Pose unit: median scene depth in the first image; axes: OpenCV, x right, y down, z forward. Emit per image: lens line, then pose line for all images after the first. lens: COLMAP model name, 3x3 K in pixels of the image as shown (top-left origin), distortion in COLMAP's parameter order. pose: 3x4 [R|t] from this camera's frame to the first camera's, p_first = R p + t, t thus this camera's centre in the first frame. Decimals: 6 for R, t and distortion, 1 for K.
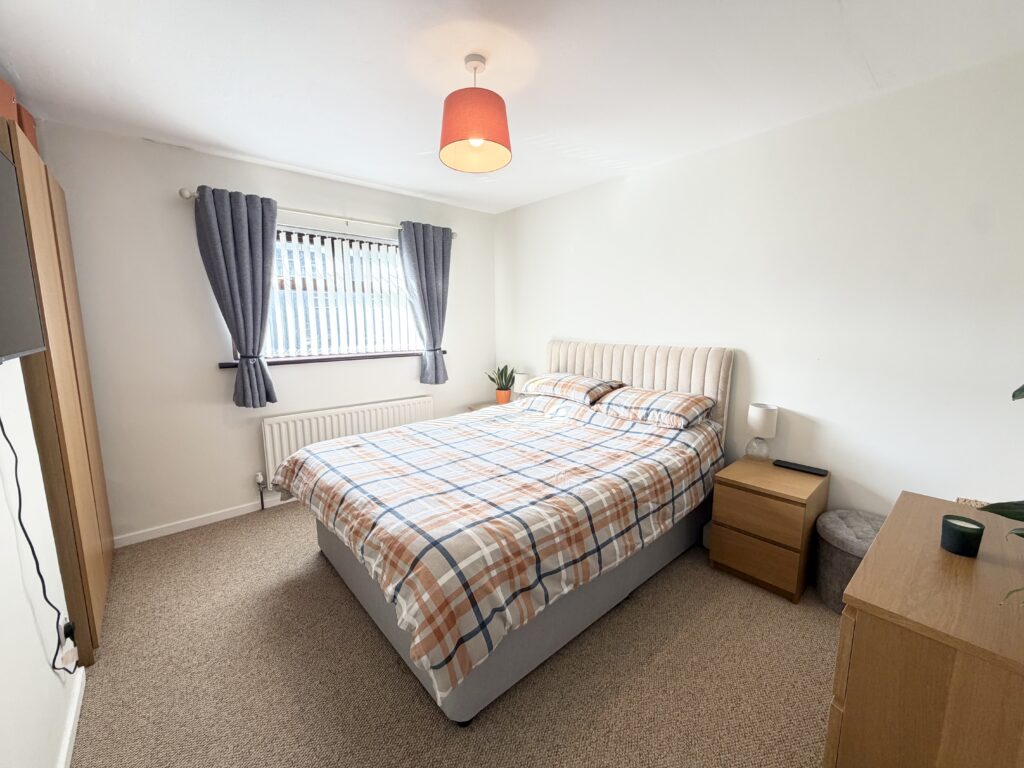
lens RADIAL K [[406.1, 0, 509.5], [0, 406.1, 383.0], [0, 0, 1]] dist [0.000467, 0.000088]
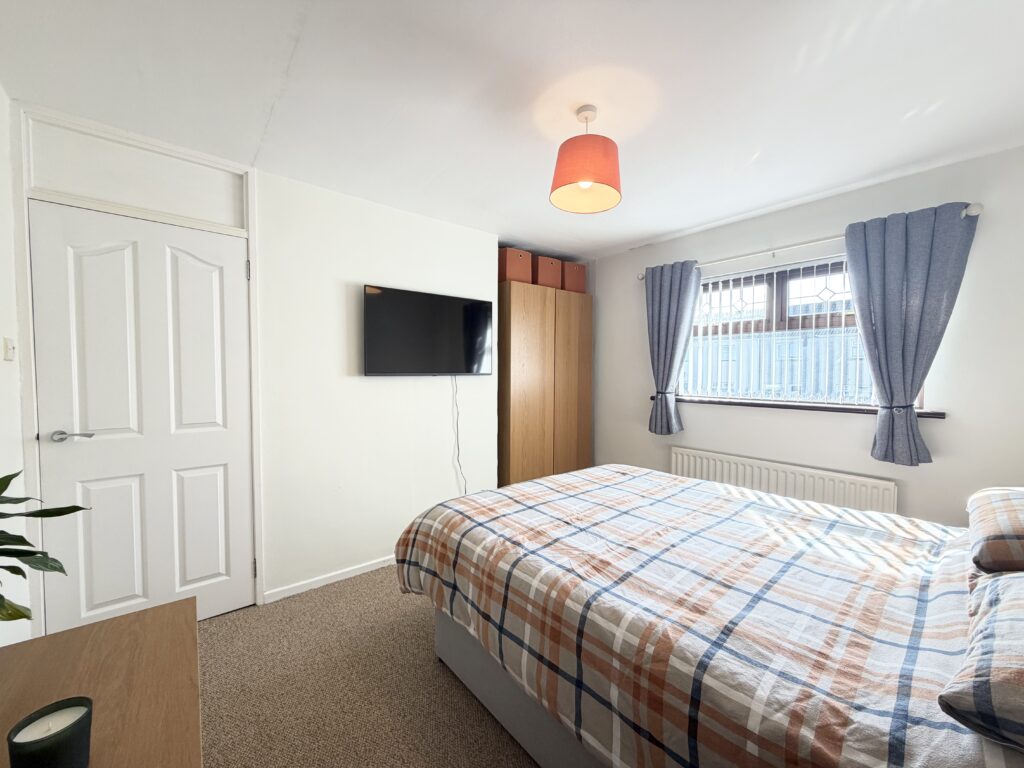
lens RADIAL K [[406.1, 0, 509.5], [0, 406.1, 383.0], [0, 0, 1]] dist [0.000467, 0.000088]
pose [[-0.024862, 0.031034, -0.999209, 0.827149], [-0.156232, 0.987116, 0.034546, -0.088448], [0.987407, 0.156967, -0.019693, 0.779873]]
